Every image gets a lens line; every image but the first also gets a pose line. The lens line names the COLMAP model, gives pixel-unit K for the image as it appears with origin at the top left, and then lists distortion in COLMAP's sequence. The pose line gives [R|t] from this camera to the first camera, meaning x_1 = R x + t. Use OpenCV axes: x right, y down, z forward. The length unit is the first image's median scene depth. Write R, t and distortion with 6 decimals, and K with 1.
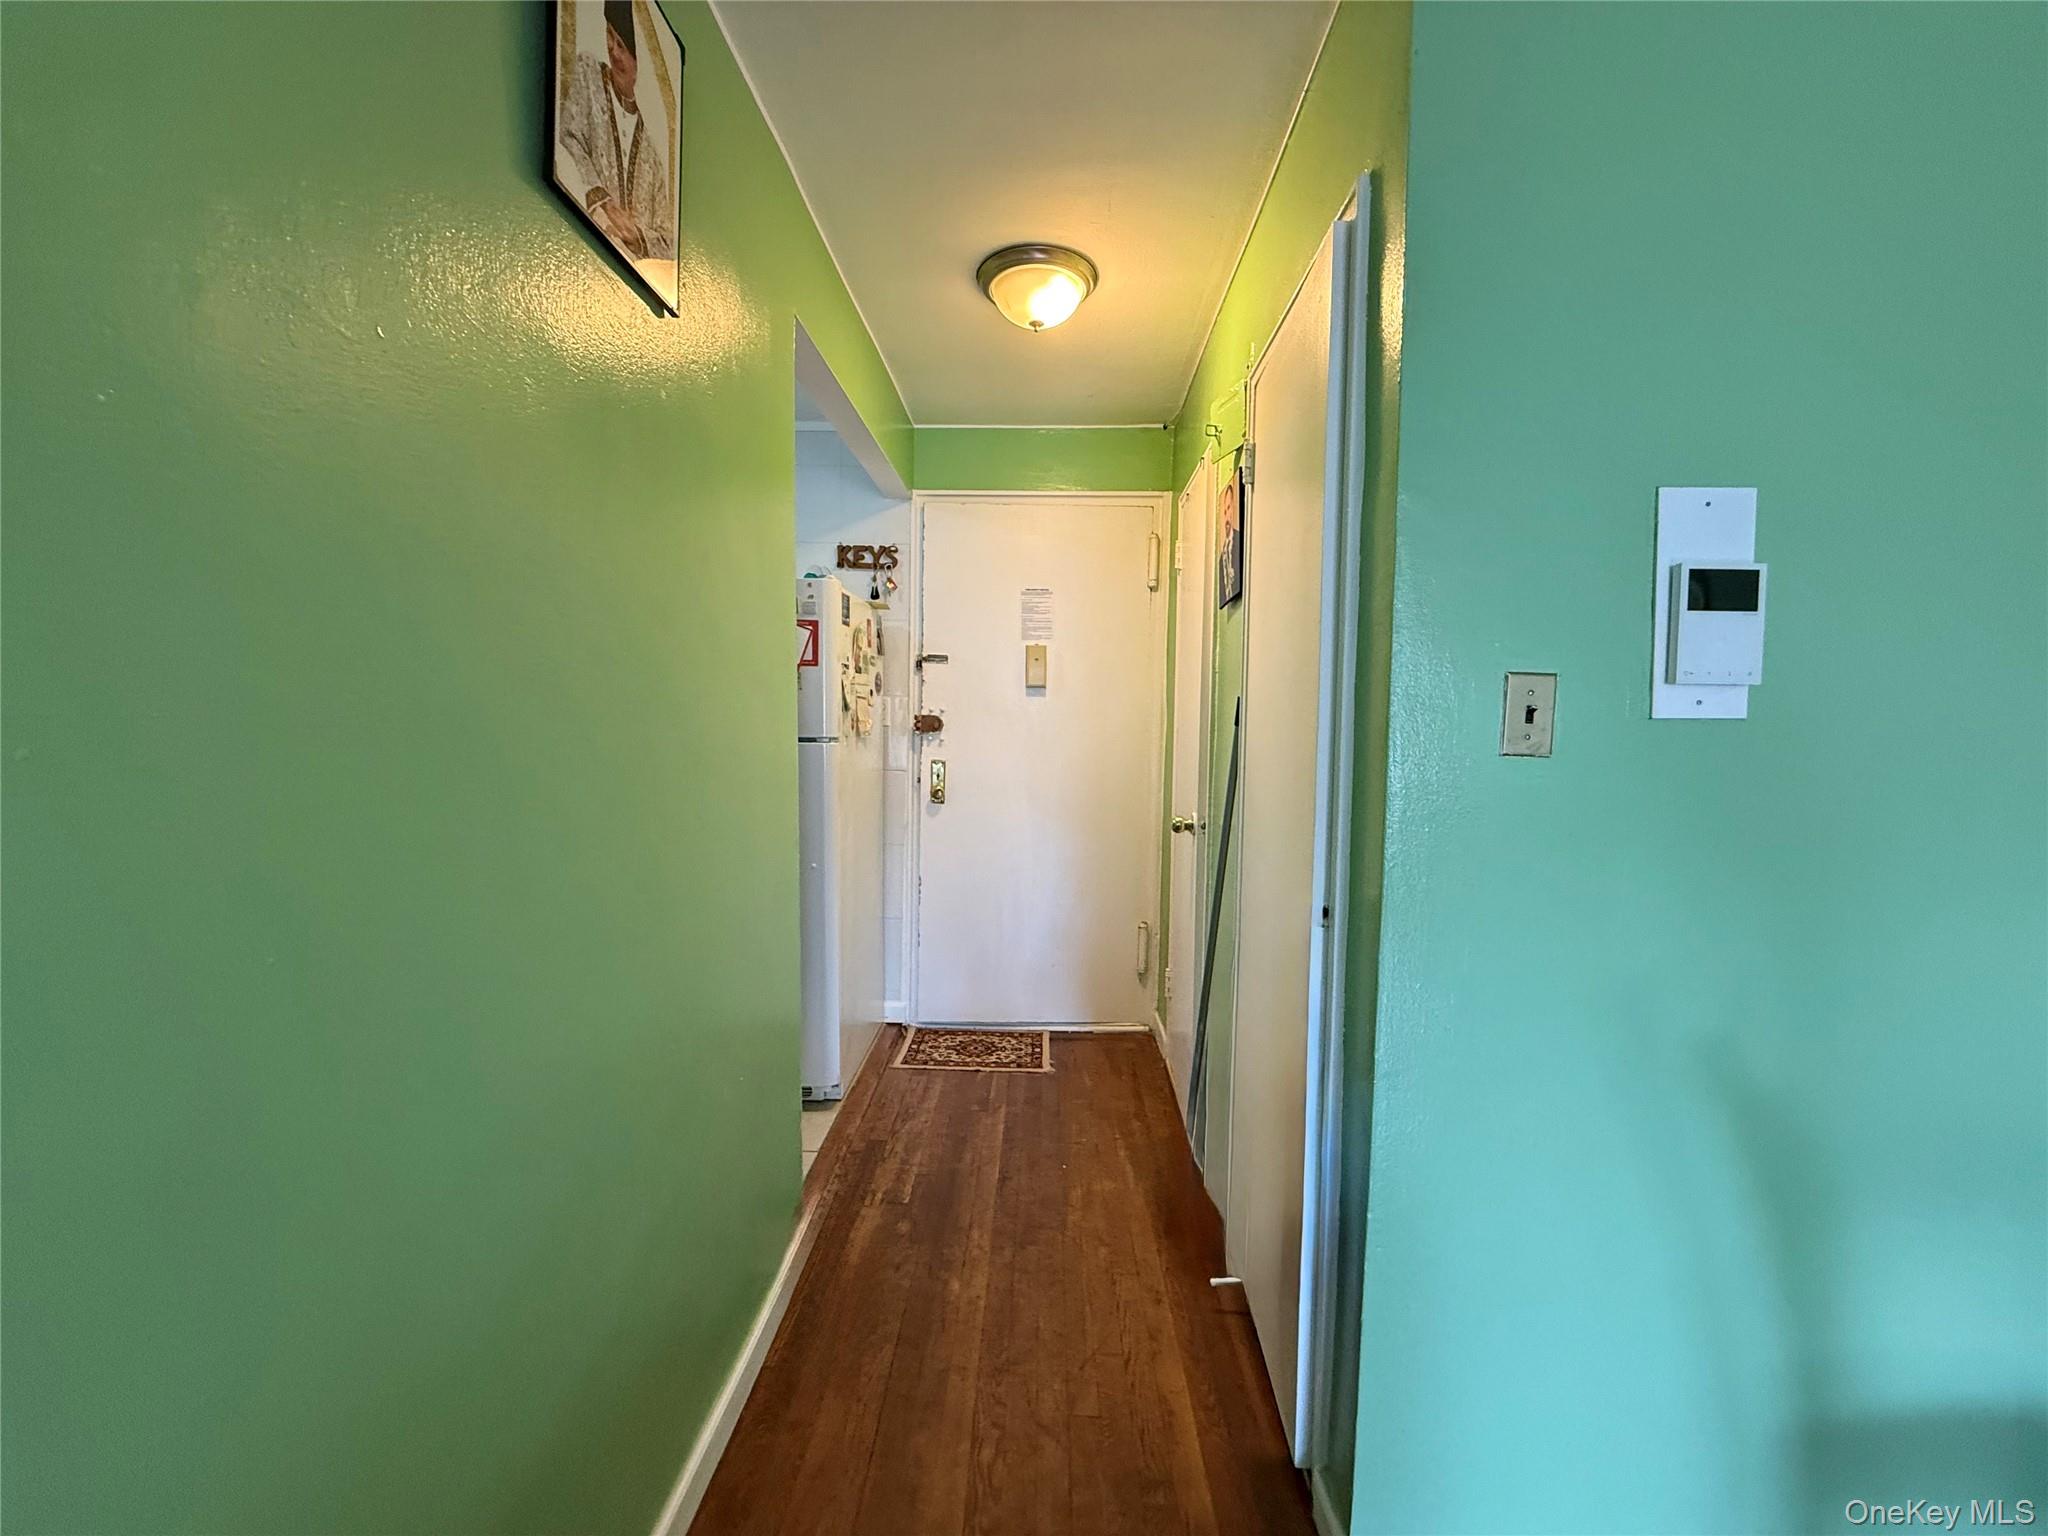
lens RADIAL K [[820.2, 0, 1022.6], [0, 820.2, 765.4], [0, 0, 1]] dist [0.000376, 0.000109]
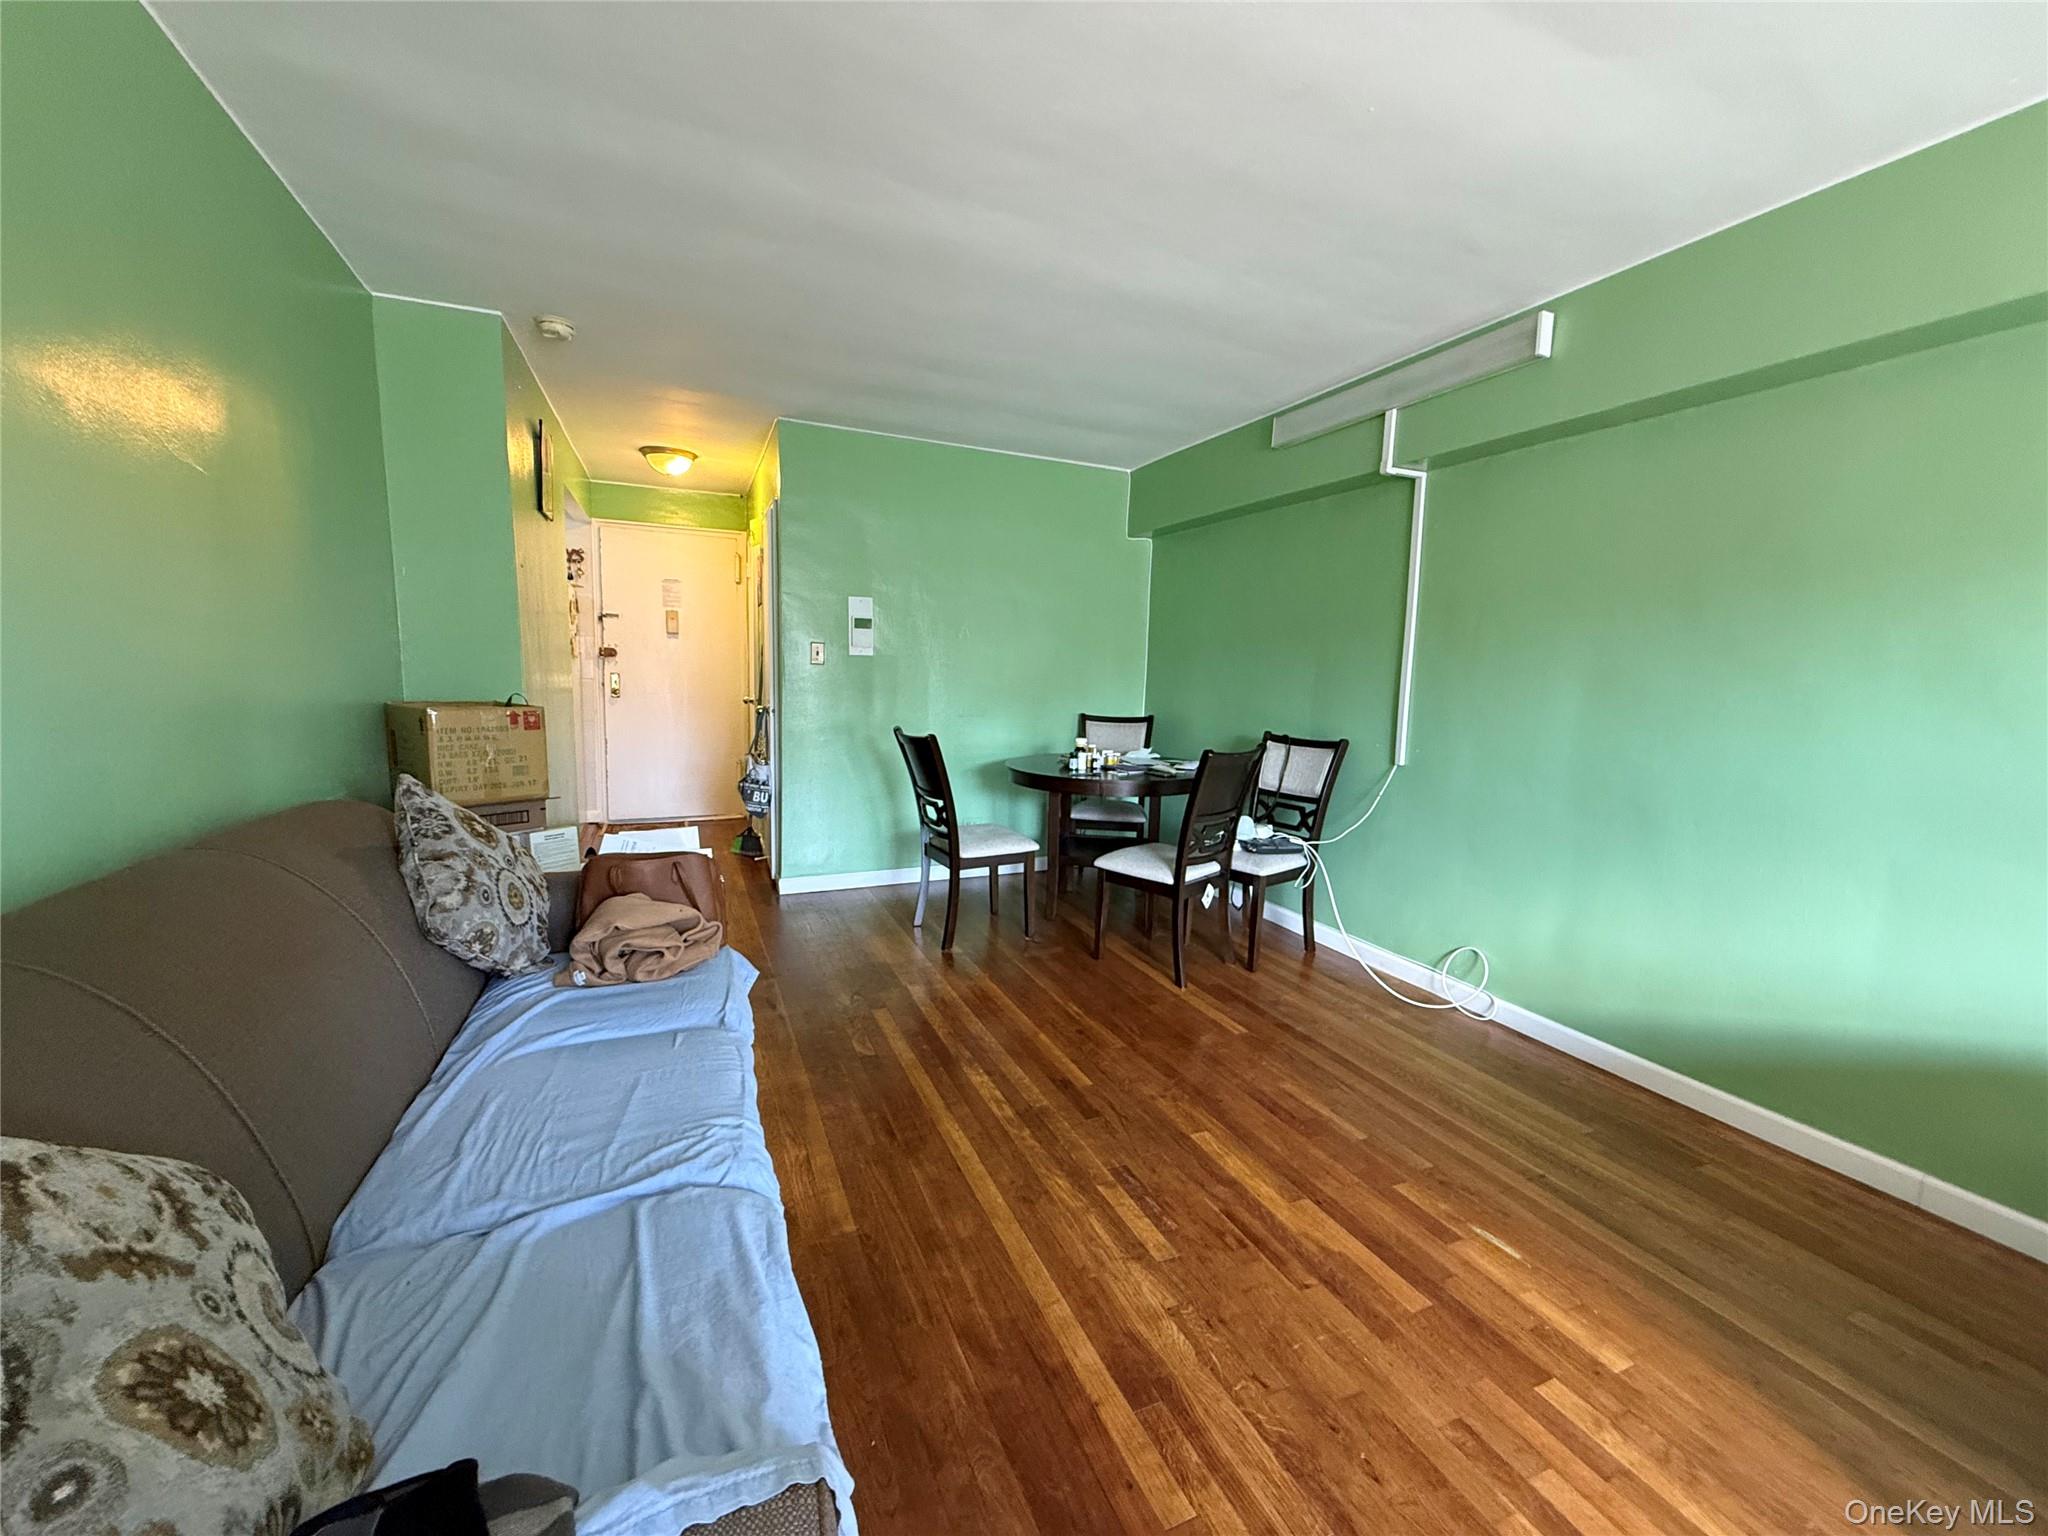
lens RADIAL K [[820.2, 0, 1015.8], [0, 820.2, 774.6], [0, 0, 1]] dist [0.000376, 0.000109]
pose [[0.912778, -0.039377, 0.406554, -0.041283], [0.002136, 0.995789, 0.091654, 0.052408], [-0.408451, -0.082791, 0.909018, -1.006776]]
